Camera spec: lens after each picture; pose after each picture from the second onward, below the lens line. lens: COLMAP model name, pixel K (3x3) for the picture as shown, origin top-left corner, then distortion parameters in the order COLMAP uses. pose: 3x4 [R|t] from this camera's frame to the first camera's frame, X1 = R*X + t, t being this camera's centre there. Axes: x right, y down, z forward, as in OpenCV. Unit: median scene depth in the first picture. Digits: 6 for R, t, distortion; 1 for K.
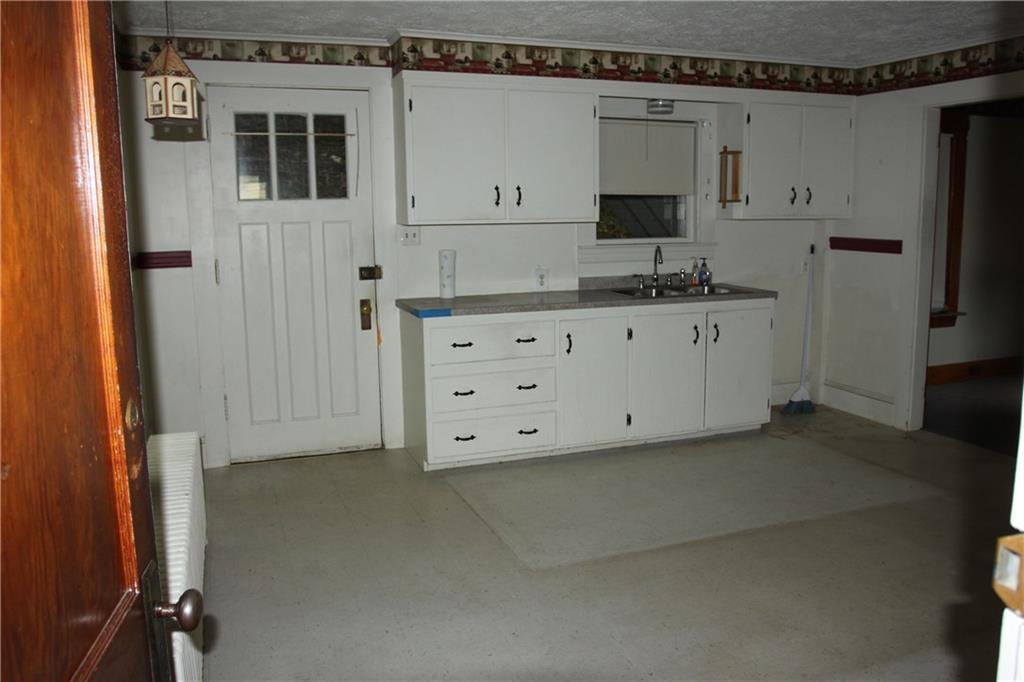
lens RADIAL K [[818.5, 0, 512.0], [0, 818.5, 341.0], [0, 0, 1]] dist [-0.054018, -0.000007]
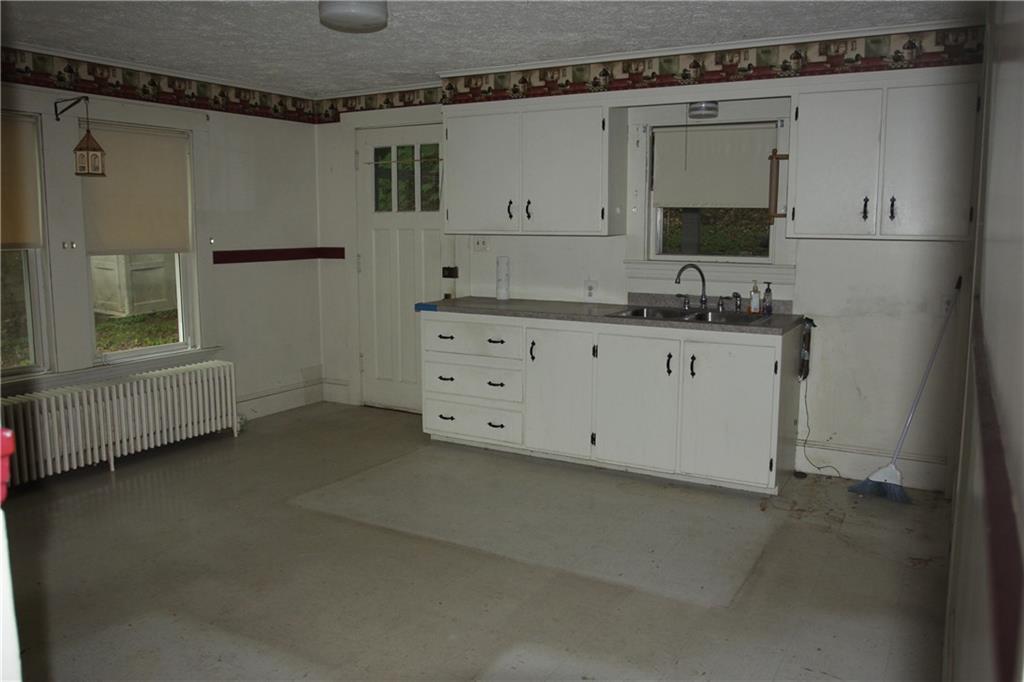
lens RADIAL K [[808.9, 0, 512.0], [0, 808.9, 341.0], [0, 0, 1]] dist [-0.043607, 0.004970]
pose [[0.630963, 0.125234, -0.765638, 0.816992], [-0.132712, 0.989762, 0.052525, -0.057745], [0.764378, 0.068468, 0.641123, 0.306385]]
